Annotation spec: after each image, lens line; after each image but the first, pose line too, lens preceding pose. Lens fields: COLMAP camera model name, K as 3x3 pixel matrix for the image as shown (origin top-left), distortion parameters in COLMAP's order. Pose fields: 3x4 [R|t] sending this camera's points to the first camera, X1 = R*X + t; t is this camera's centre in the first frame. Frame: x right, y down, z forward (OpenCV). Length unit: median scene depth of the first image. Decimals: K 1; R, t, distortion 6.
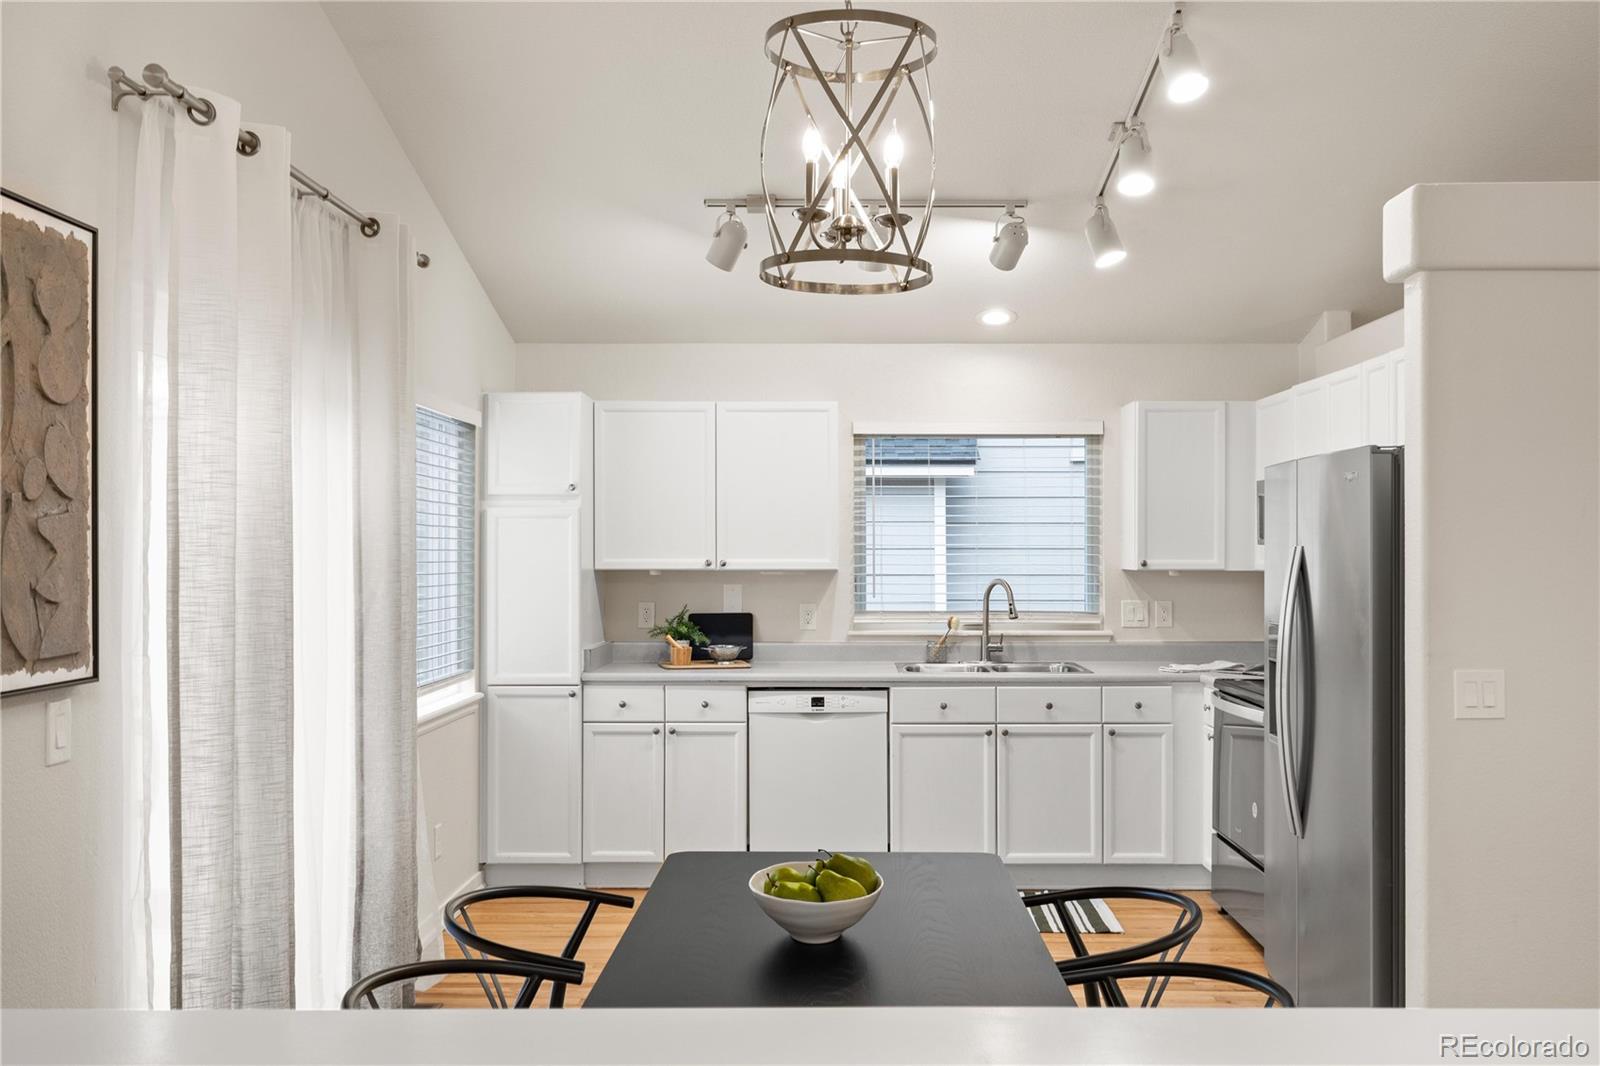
lens RADIAL K [[1374.5, 0, 782.9], [0, 1374.5, 537.2], [0, 0, 1]] dist [-0.010925, -0.001511]
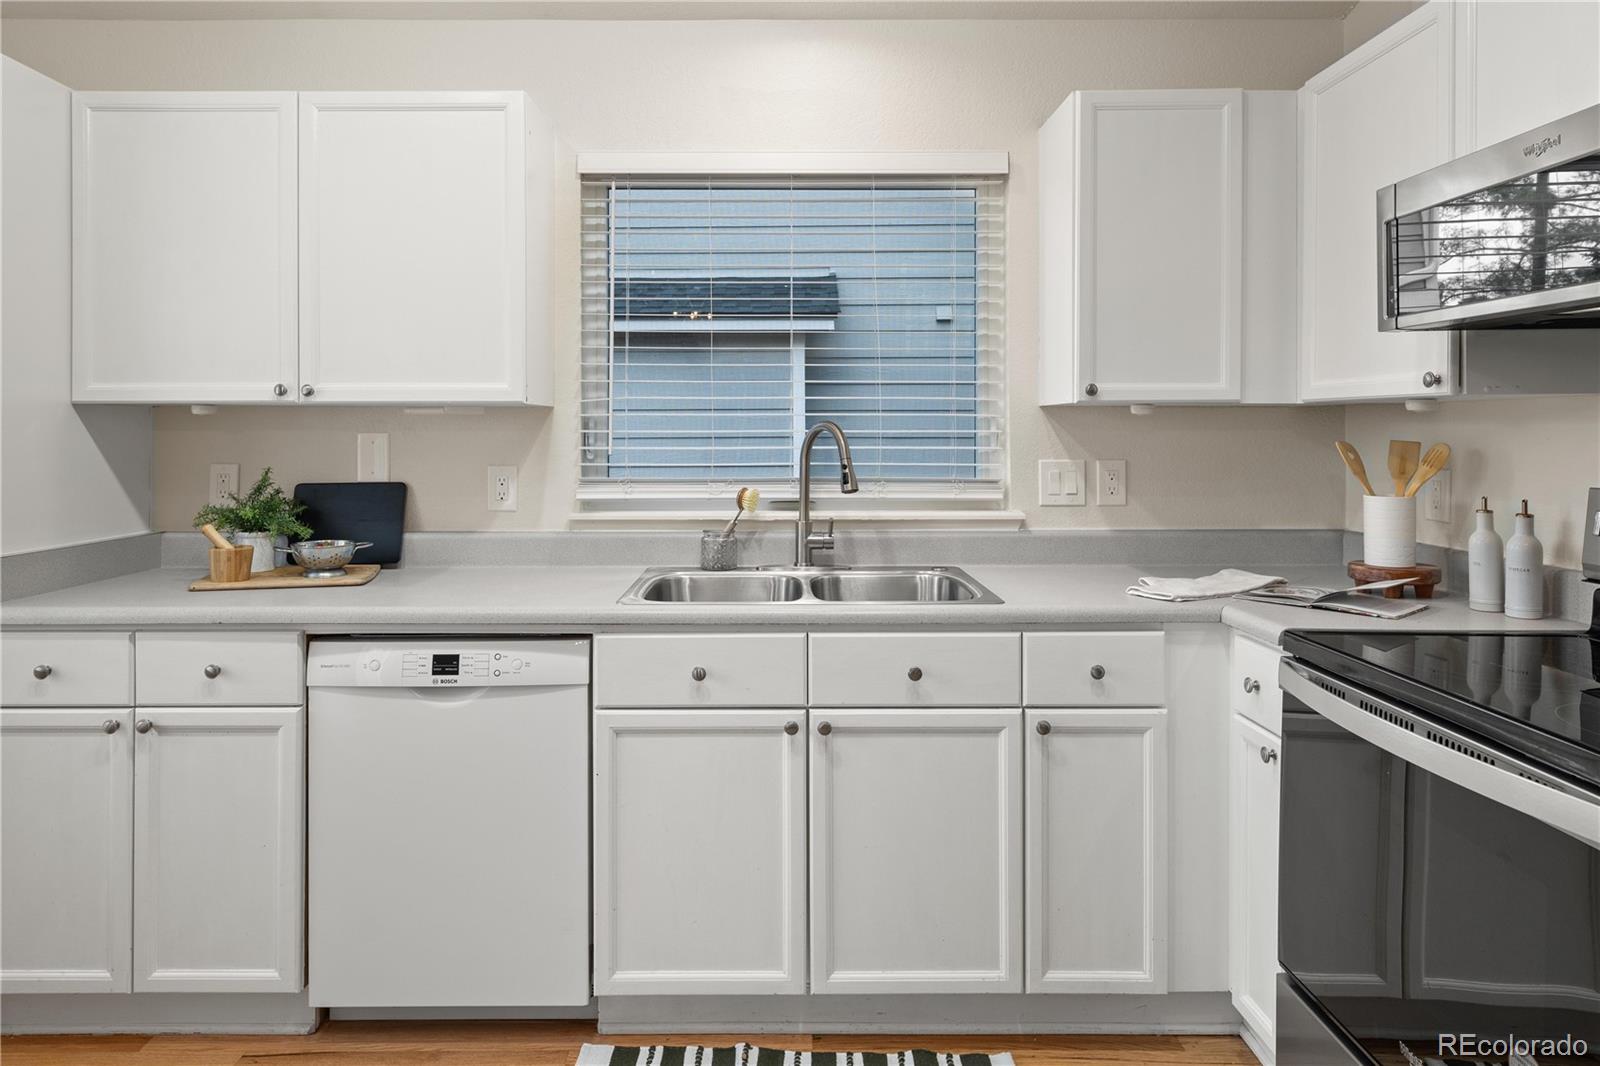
lens RADIAL K [[955.3, 0, 739.8], [0, 955.3, 424.4], [0, 0, 1]] dist [-0.001693, 0.003193]
pose [[0.999946, -0.001221, 0.010309, 0.127138], [0.001209, 0.999999, 0.001201, 0.033512], [-0.010310, -0.001189, 0.999946, 0.656488]]
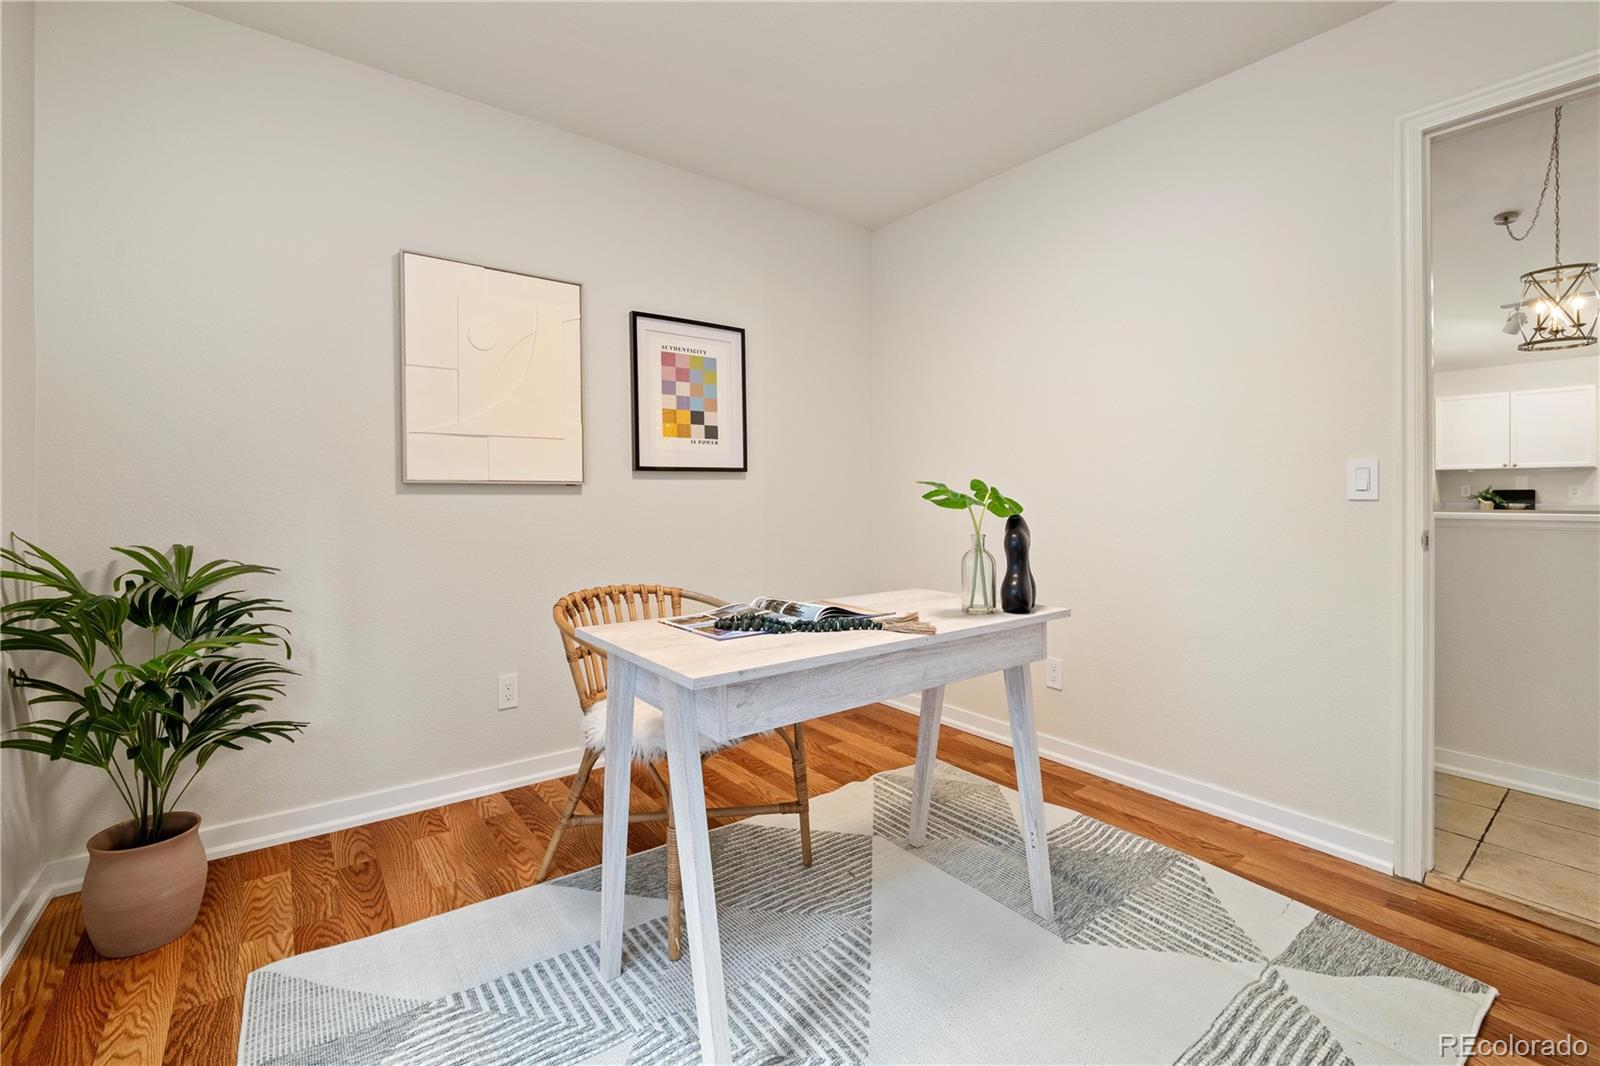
lens RADIAL K [[667.9, 0, 779.0], [0, 667.9, 510.8], [0, 0, 1]] dist [-0.012055, -0.000428]
pose [[0.621979, 0.003347, -0.783027, 0.050799], [0.010871, 0.999858, 0.012908, 0.069245], [0.782959, -0.016541, 0.621854, -0.609080]]
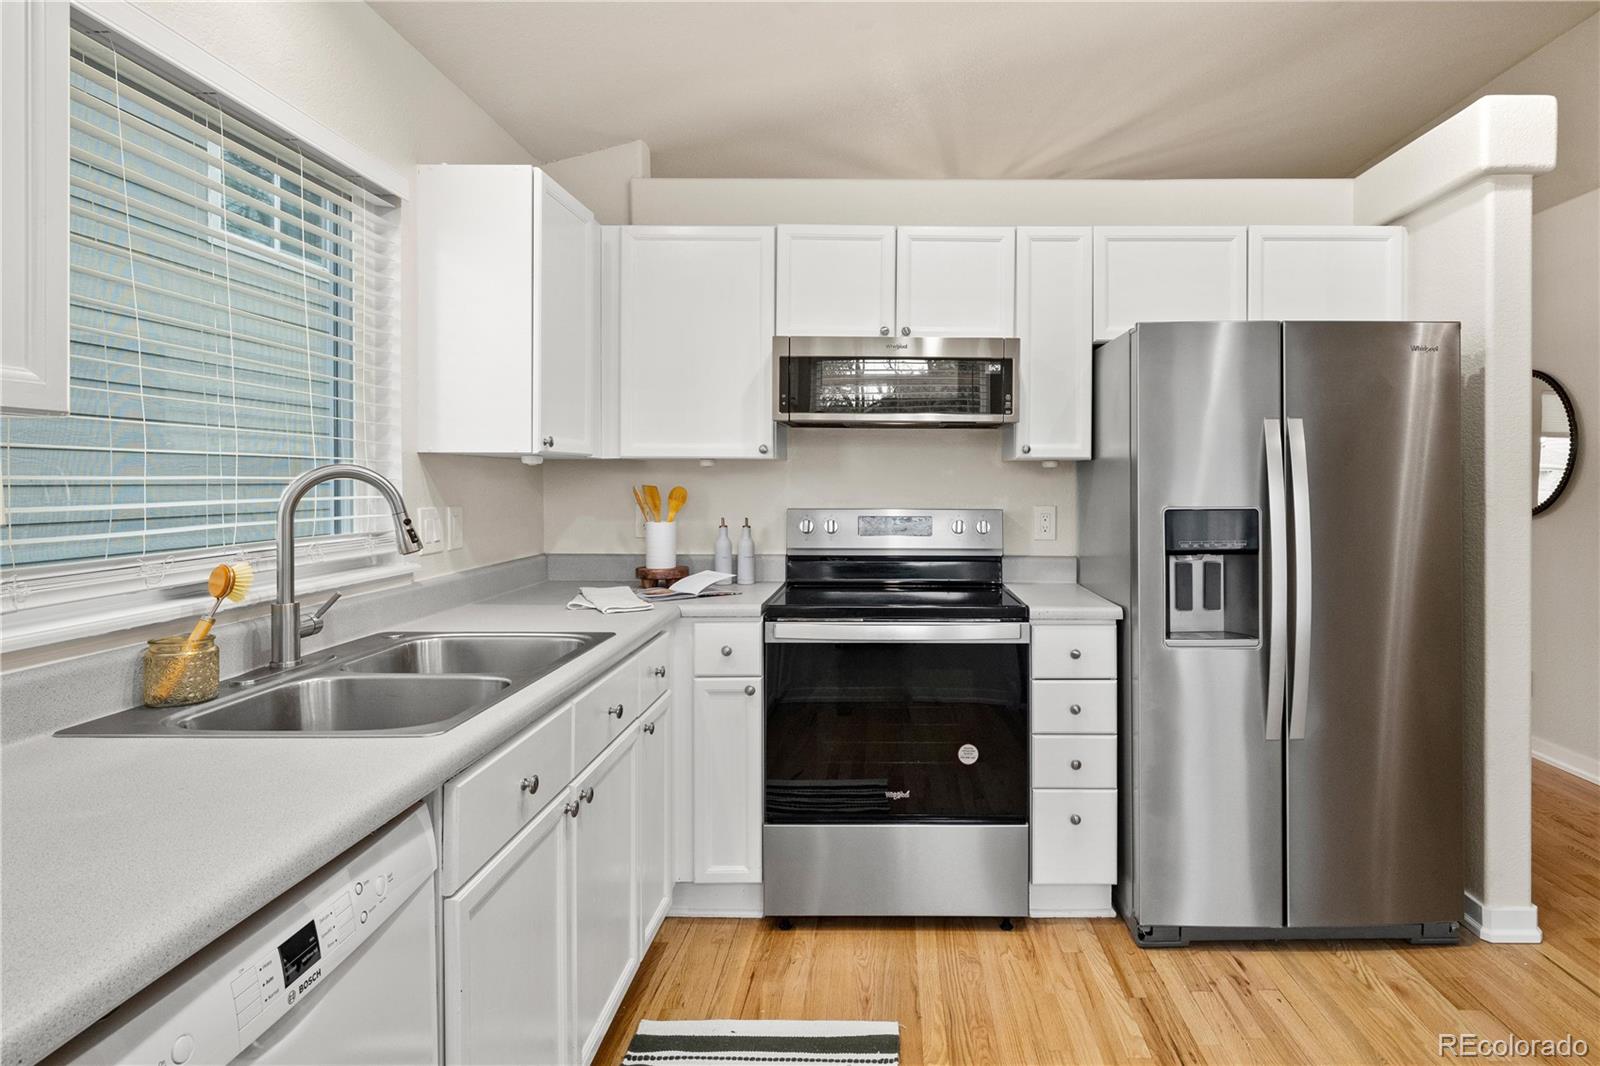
lens RADIAL K [[872.9, 0, 908.2], [0, 872.9, 484.8], [0, 0, 1]] dist [-0.000562, -0.000743]
pose [[-0.043582, -0.005818, 0.999033, -0.131665], [-0.010720, 0.999928, 0.005355, 0.035825], [-0.998992, -0.010476, -0.043642, 0.900318]]
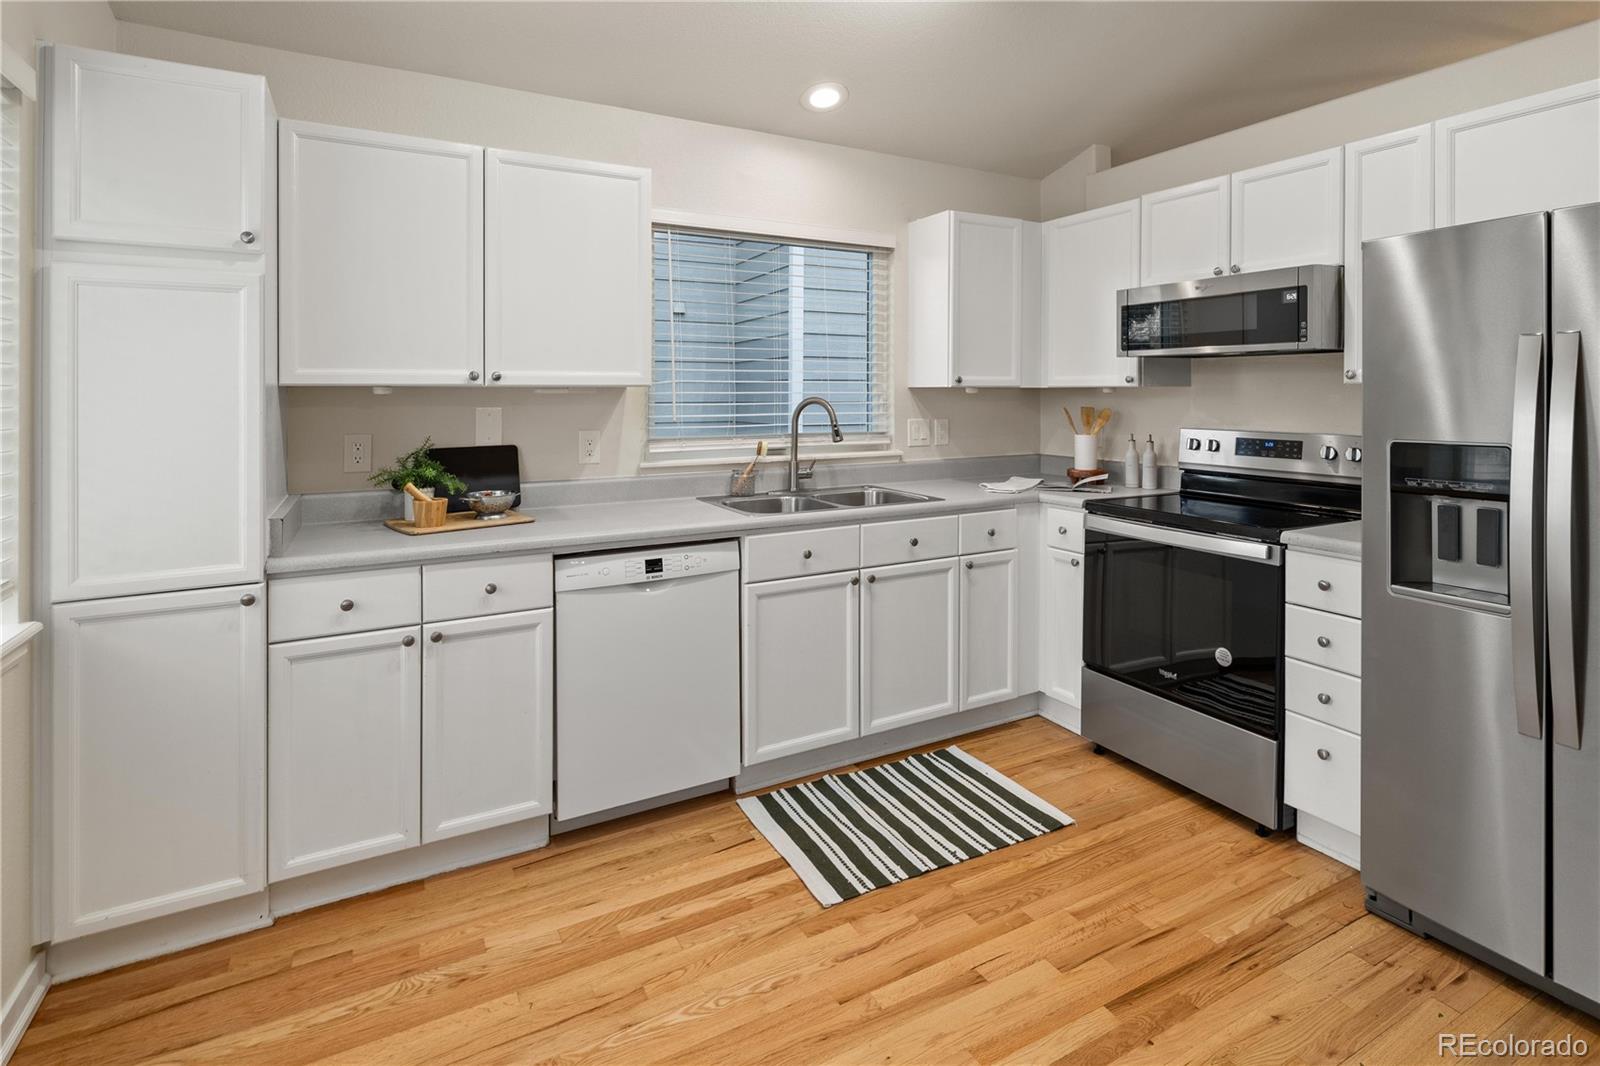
lens RADIAL K [[806.5, 0, 798.1], [0, 806.5, 389.7], [0, 0, 1]] dist [-0.004296, -0.001811]
pose [[0.868426, -0.000452, 0.495819, -0.119448], [-0.001501, 0.999993, 0.003540, 0.025263], [-0.495817, -0.003819, 0.868418, 0.592636]]
